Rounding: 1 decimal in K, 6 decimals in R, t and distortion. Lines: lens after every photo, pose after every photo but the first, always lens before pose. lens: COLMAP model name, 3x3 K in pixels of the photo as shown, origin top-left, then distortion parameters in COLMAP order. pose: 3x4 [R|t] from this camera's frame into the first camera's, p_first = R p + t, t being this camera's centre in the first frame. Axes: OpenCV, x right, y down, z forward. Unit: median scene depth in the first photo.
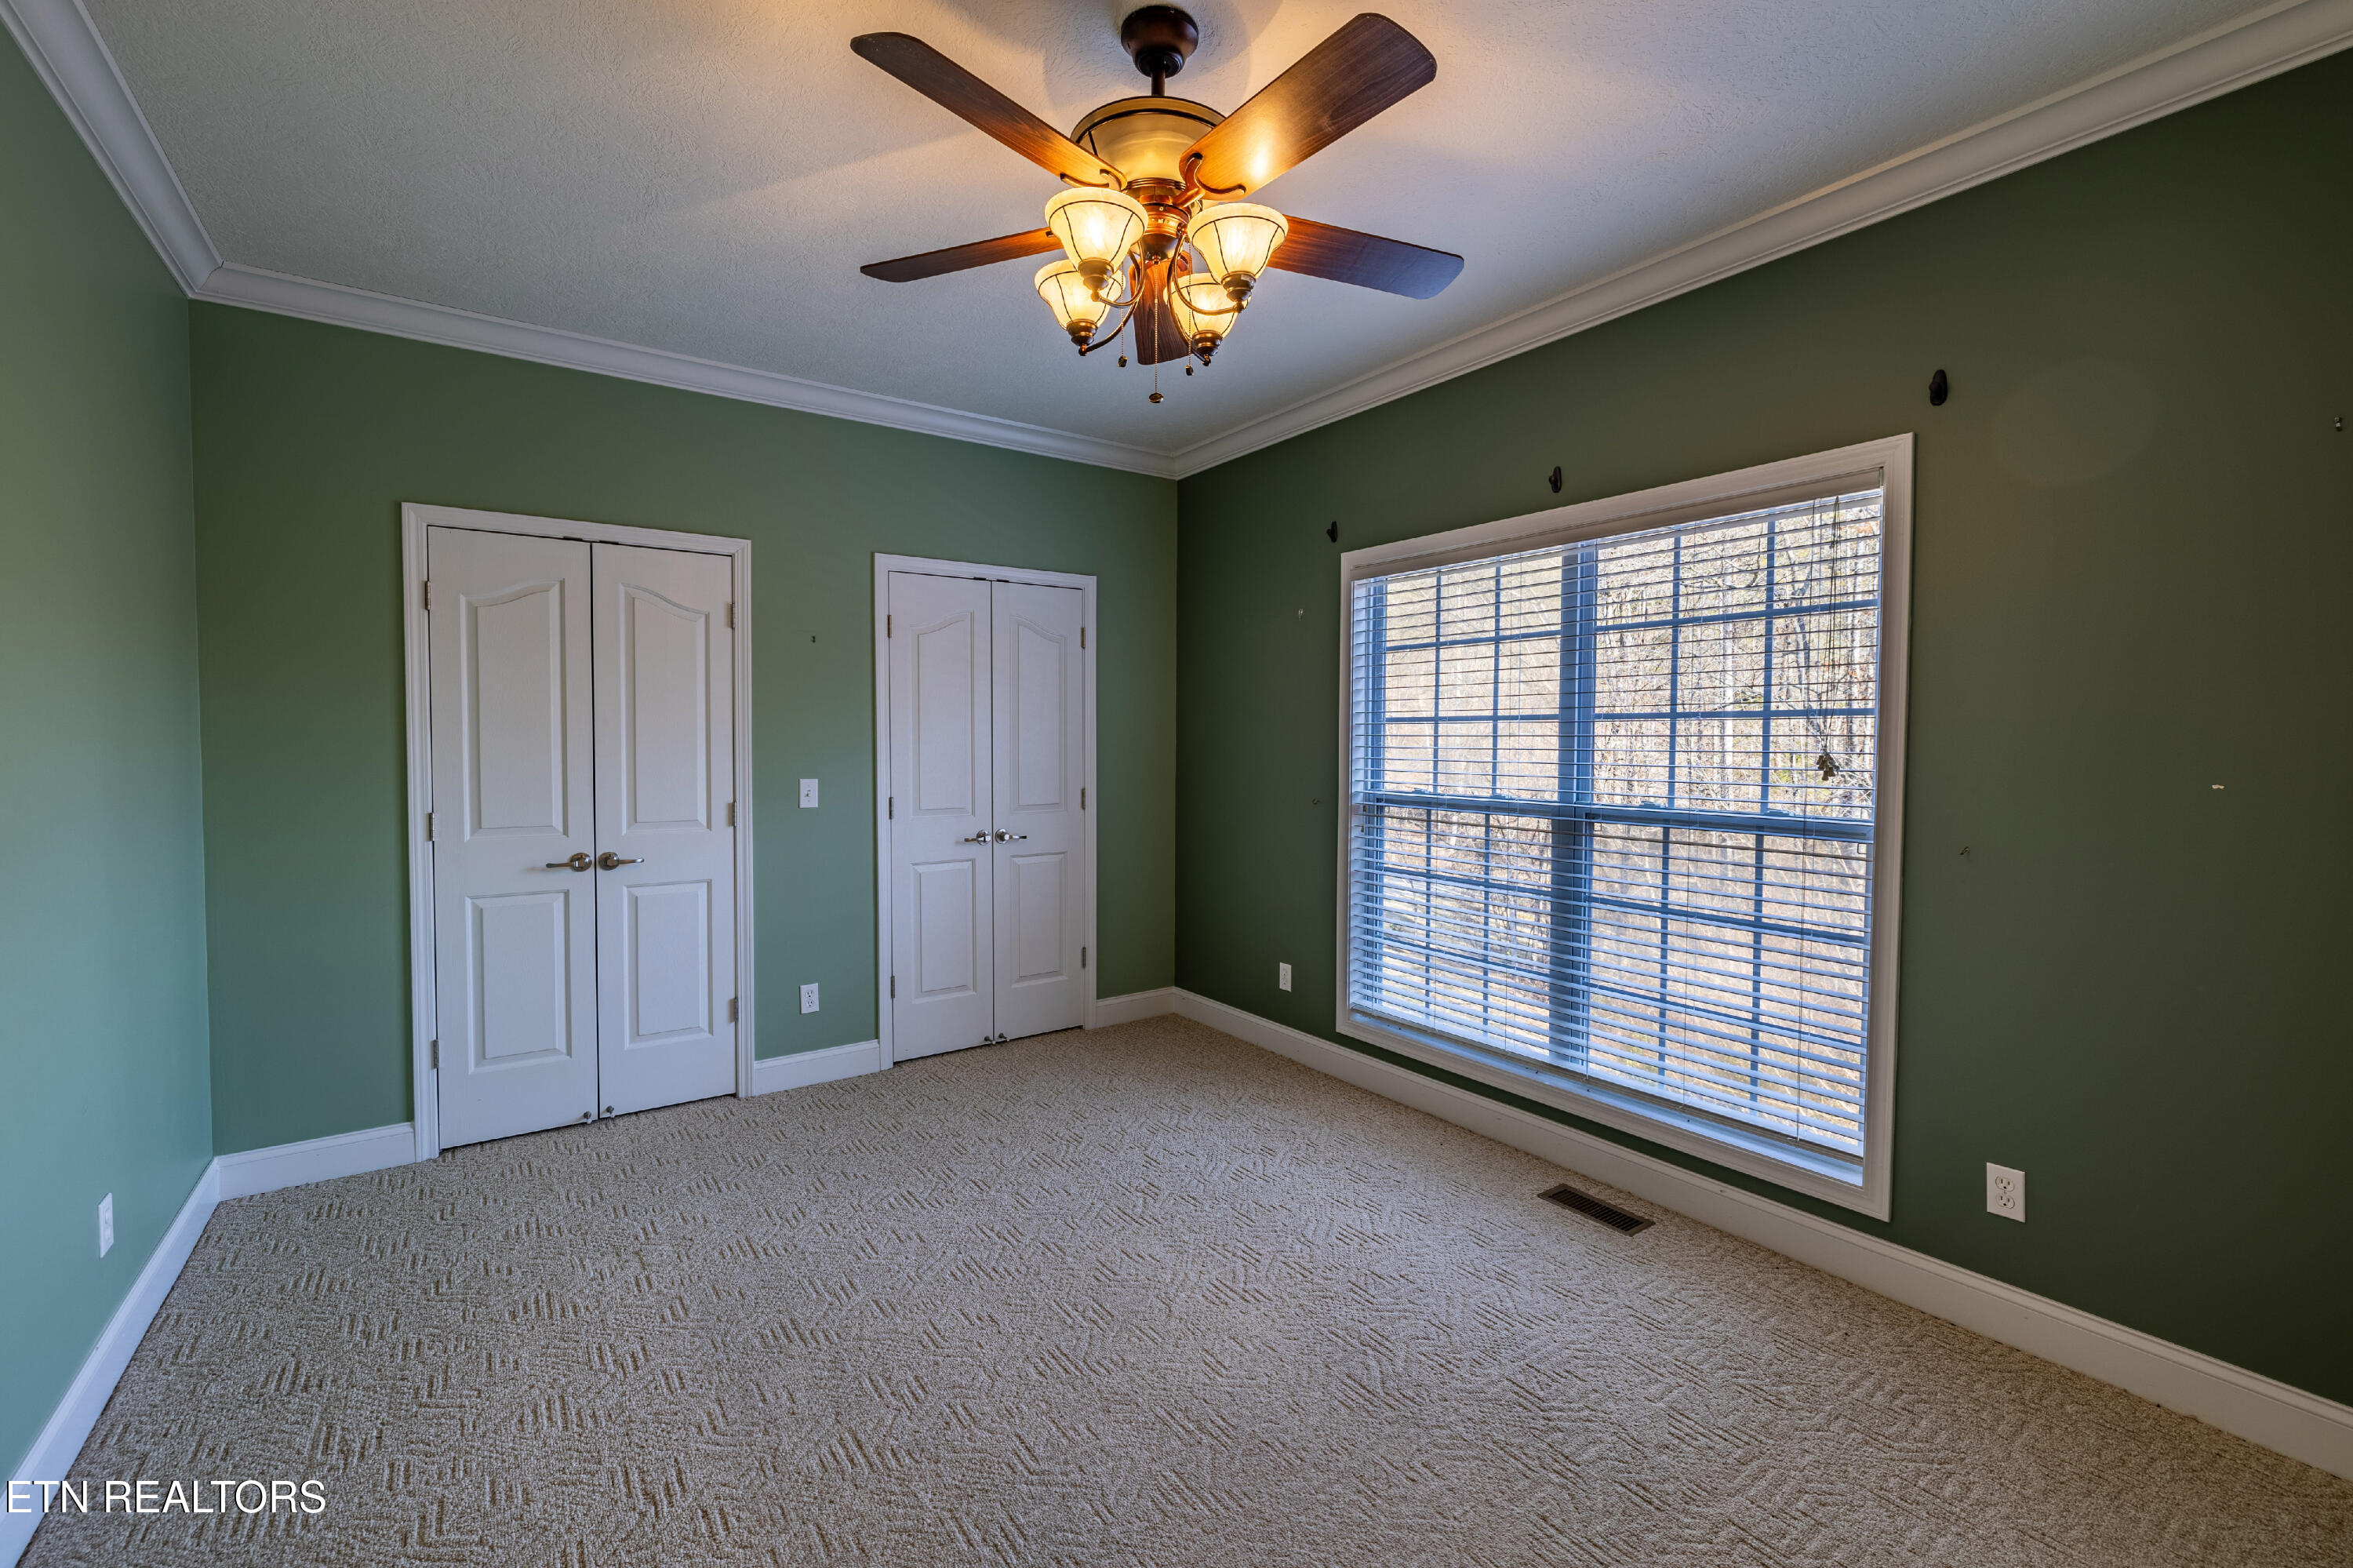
lens RADIAL K [[1010.7, 0, 1176.5], [0, 1010.7, 784.0], [0, 0, 1]] dist [0.000473, 0.000077]
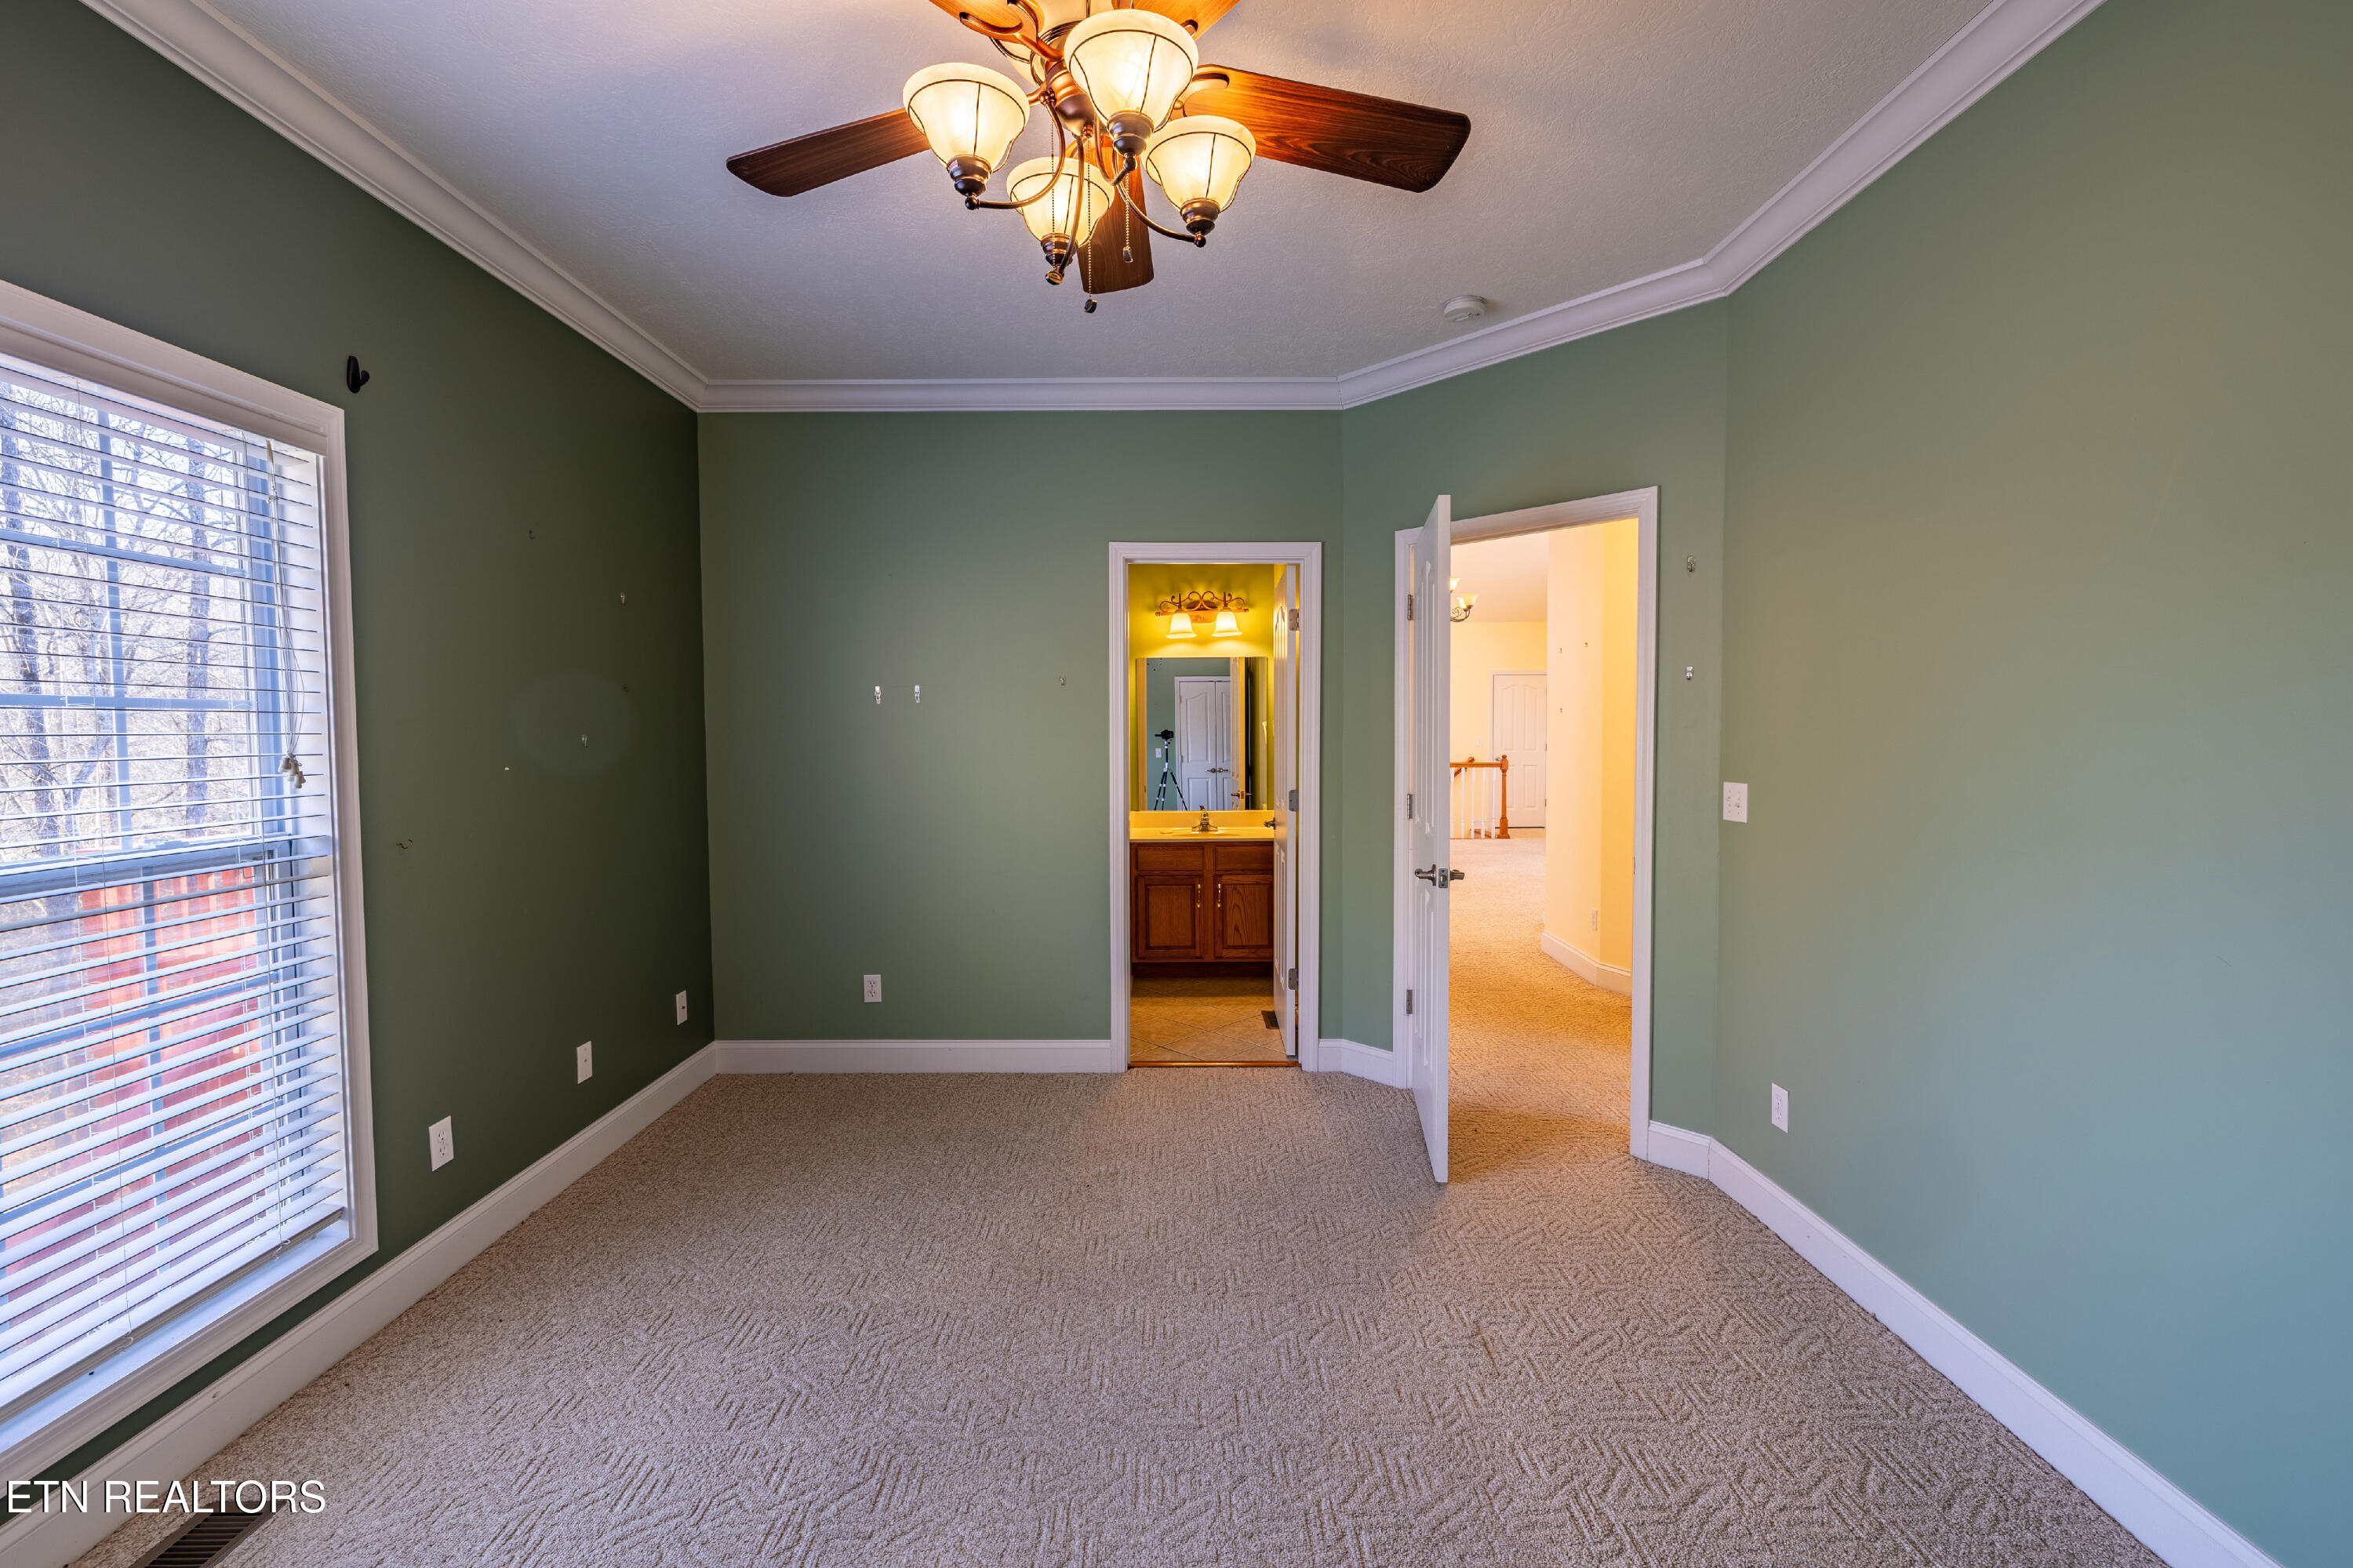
lens RADIAL K [[1010.7, 0, 1176.5], [0, 1010.7, 784.0], [0, 0, 1]] dist [0.000473, 0.000077]
pose [[-0.824870, -0.036428, 0.564147, -0.426612], [0.022812, 0.994964, 0.097601, -0.074355], [-0.564862, 0.093378, -0.819885, 1.306634]]
